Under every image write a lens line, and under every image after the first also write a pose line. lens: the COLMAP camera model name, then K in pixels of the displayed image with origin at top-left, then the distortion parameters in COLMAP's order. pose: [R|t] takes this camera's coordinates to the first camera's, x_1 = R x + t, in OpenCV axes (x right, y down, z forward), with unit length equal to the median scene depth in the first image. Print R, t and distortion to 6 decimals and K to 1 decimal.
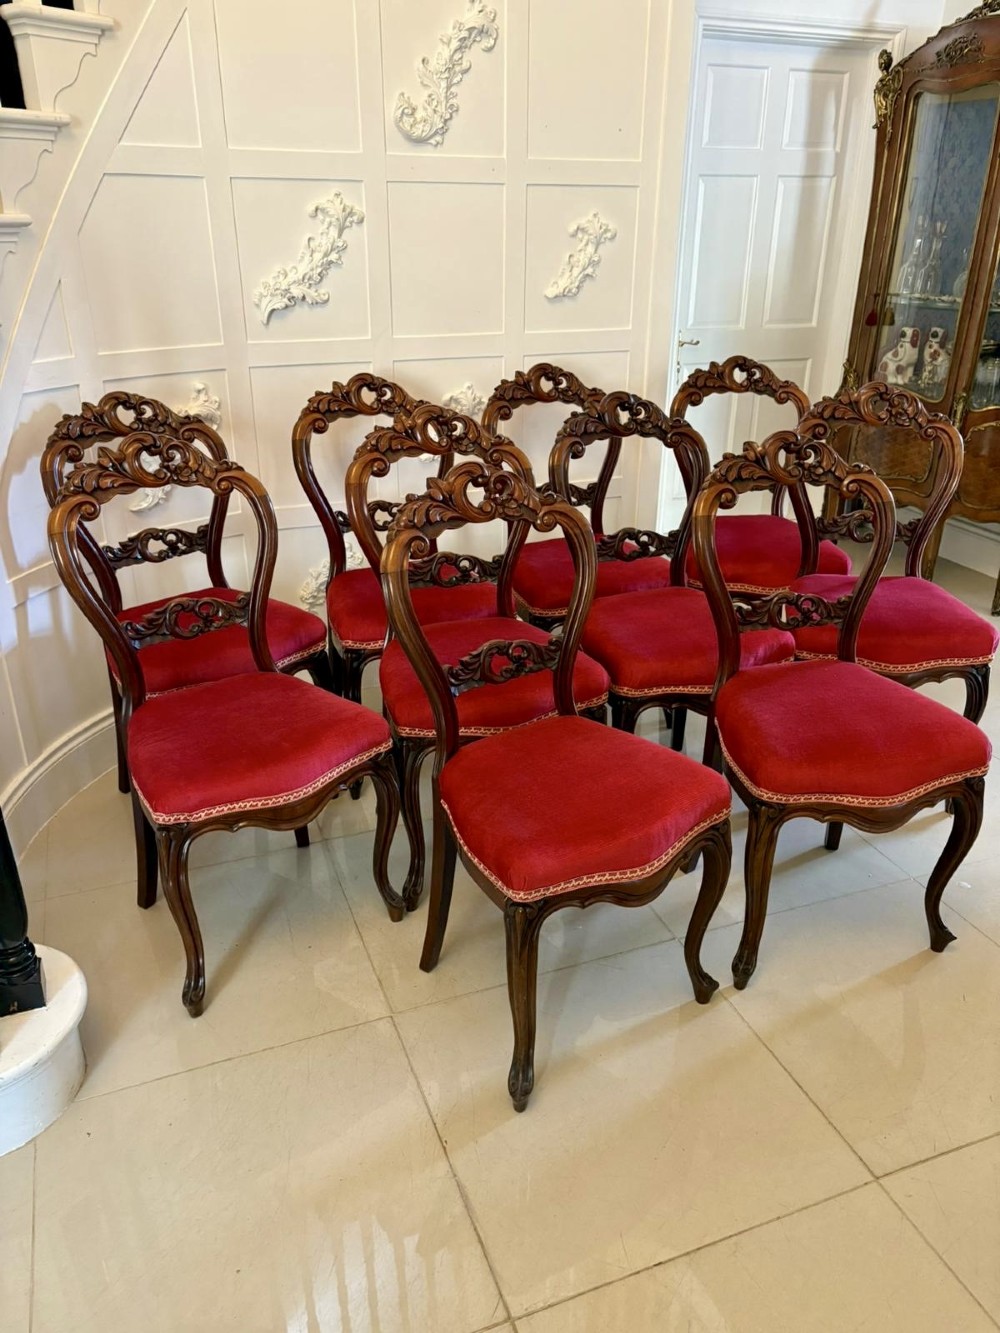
lens RADIAL K [[1038.2, 0, 504.2], [0, 1038.2, 680.9], [0, 0, 1]] dist [0.025762, -0.006613]
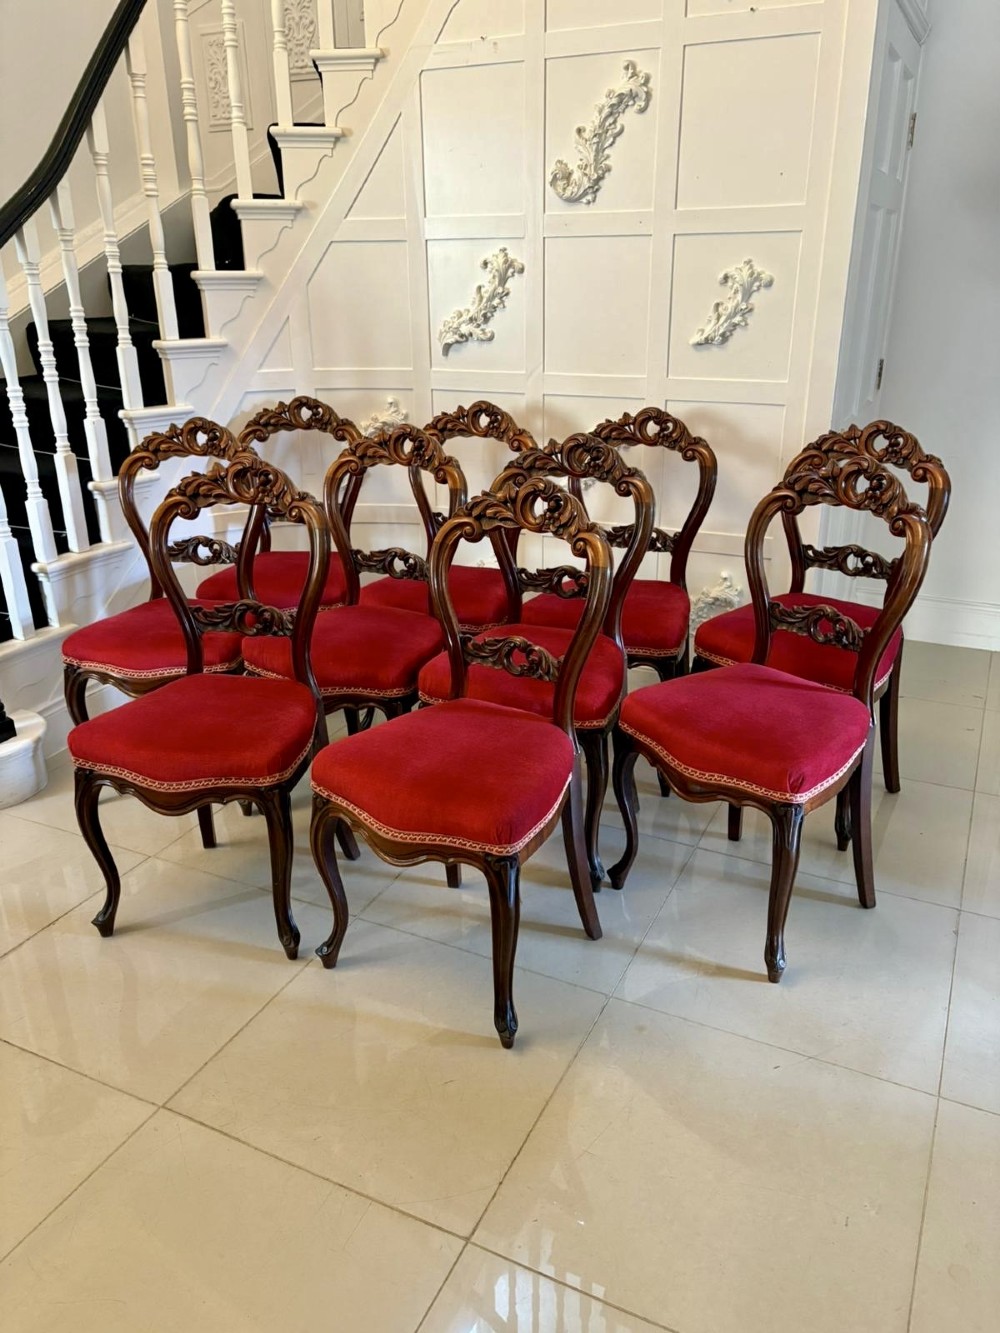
lens RADIAL K [[1038.2, 0, 487.3], [0, 1038.2, 676.9], [0, 0, 1]] dist [0.025762, -0.006613]
pose [[0.663871, 0.264130, -0.699650, 0.776780], [-0.293053, 0.952611, 0.081560, -0.099192], [0.688037, 0.150890, 0.709815, 0.229399]]
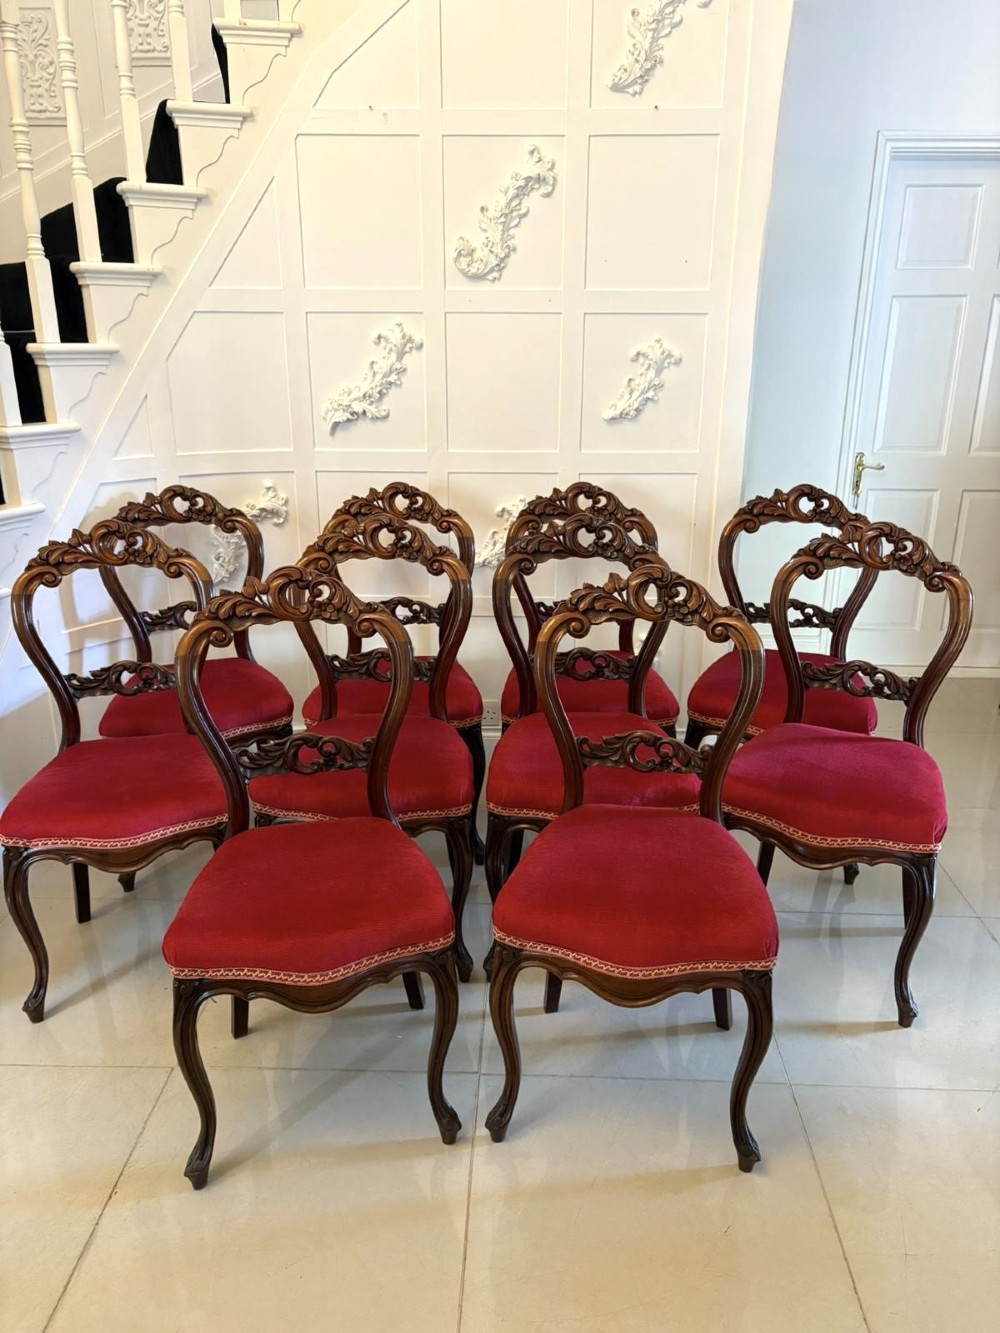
lens RADIAL K [[1038.2, 0, 498.9], [0, 1038.2, 665.6], [0, 0, 1]] dist [0.025762, -0.006613]
pose [[0.915674, 0.123588, -0.382450, 0.409361], [-0.162339, 0.984204, -0.070635, -0.046282], [0.367679, 0.126765, 0.921272, 0.060586]]
